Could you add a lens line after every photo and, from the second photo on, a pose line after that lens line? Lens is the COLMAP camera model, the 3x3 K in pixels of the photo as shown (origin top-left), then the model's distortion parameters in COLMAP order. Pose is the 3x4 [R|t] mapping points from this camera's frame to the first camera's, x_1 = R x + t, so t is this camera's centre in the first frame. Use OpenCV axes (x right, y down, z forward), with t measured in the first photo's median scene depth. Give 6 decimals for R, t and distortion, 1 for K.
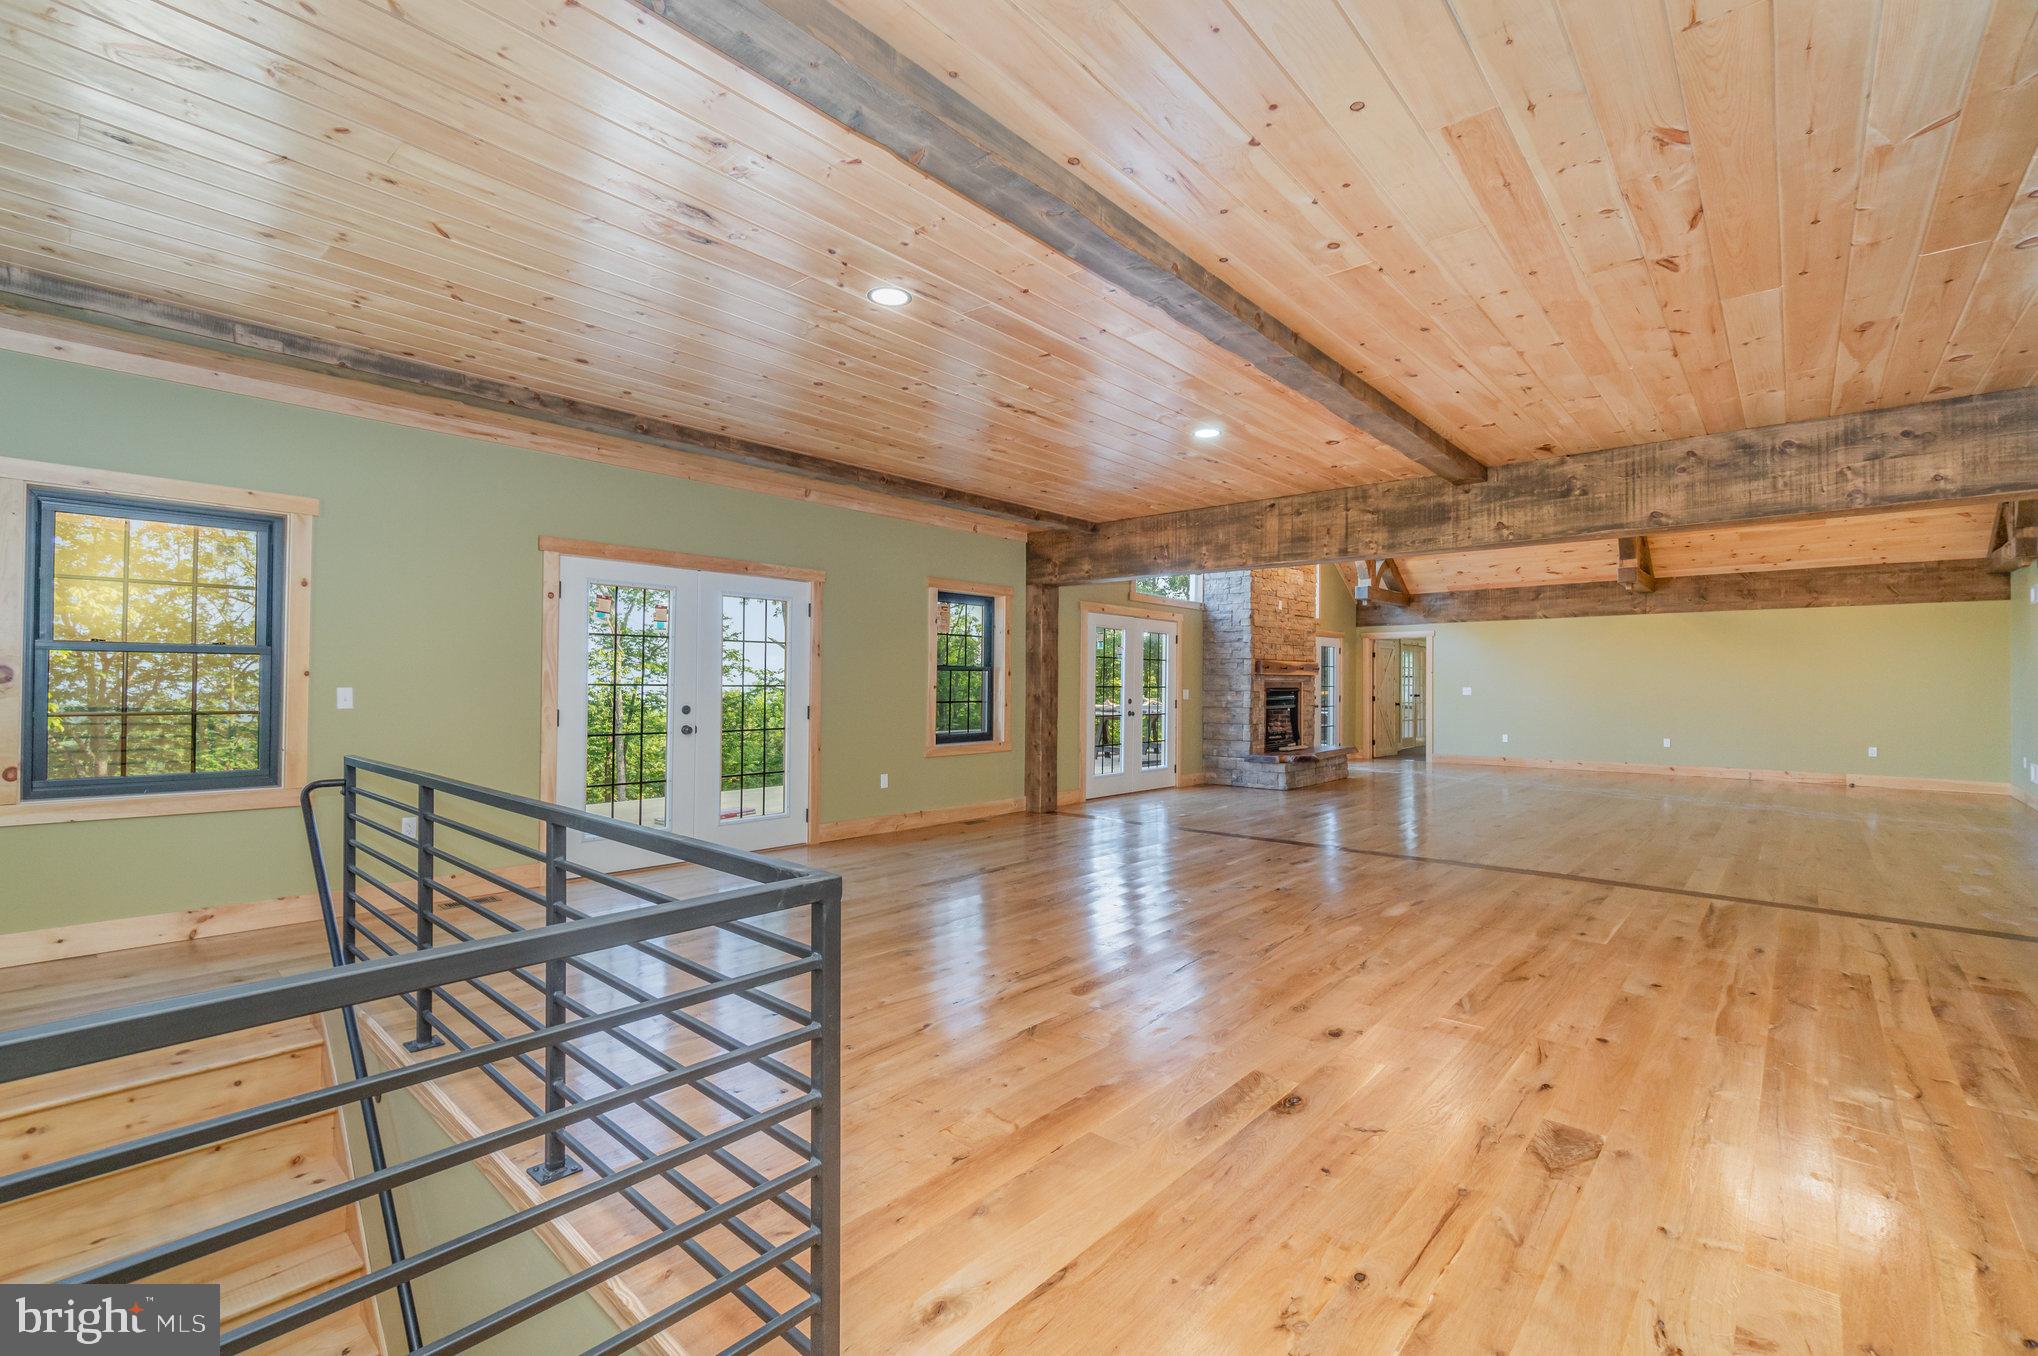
lens RADIAL K [[886.6, 0, 1007.3], [0, 886.6, 682.2], [0, 0, 1]] dist [-0.001625, 0.000174]
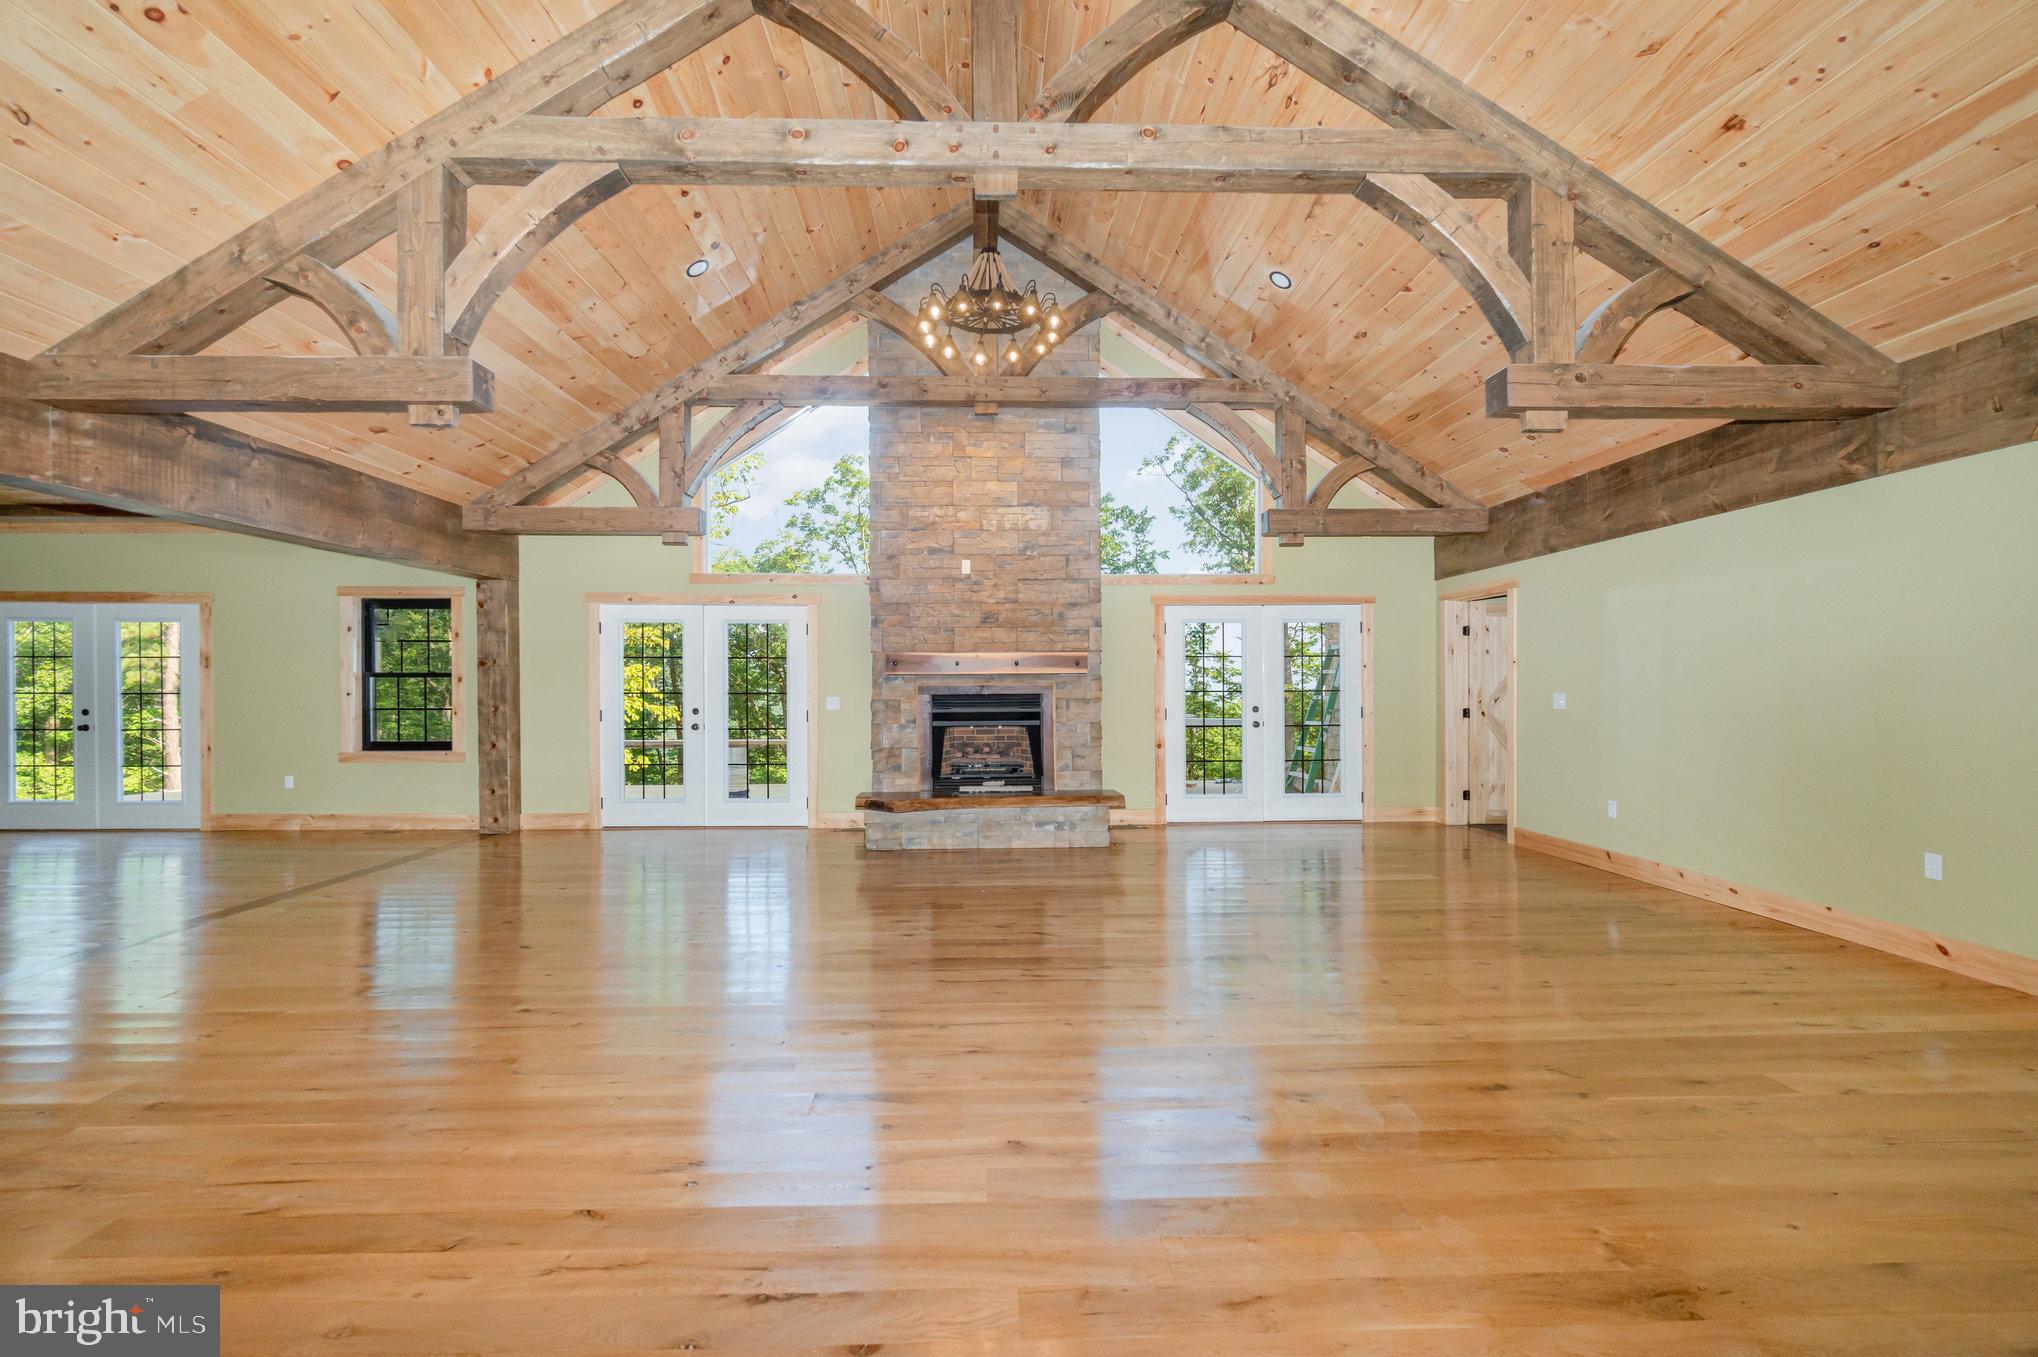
lens RADIAL K [[886.6, 0, 1007.3], [0, 886.6, 682.7], [0, 0, 1]] dist [-0.001625, 0.000174]
pose [[0.688731, 0.001473, -0.725016, 0.885966], [0.006489, 0.999945, 0.008196, -0.007635], [0.724988, -0.010350, 0.688684, 0.646372]]
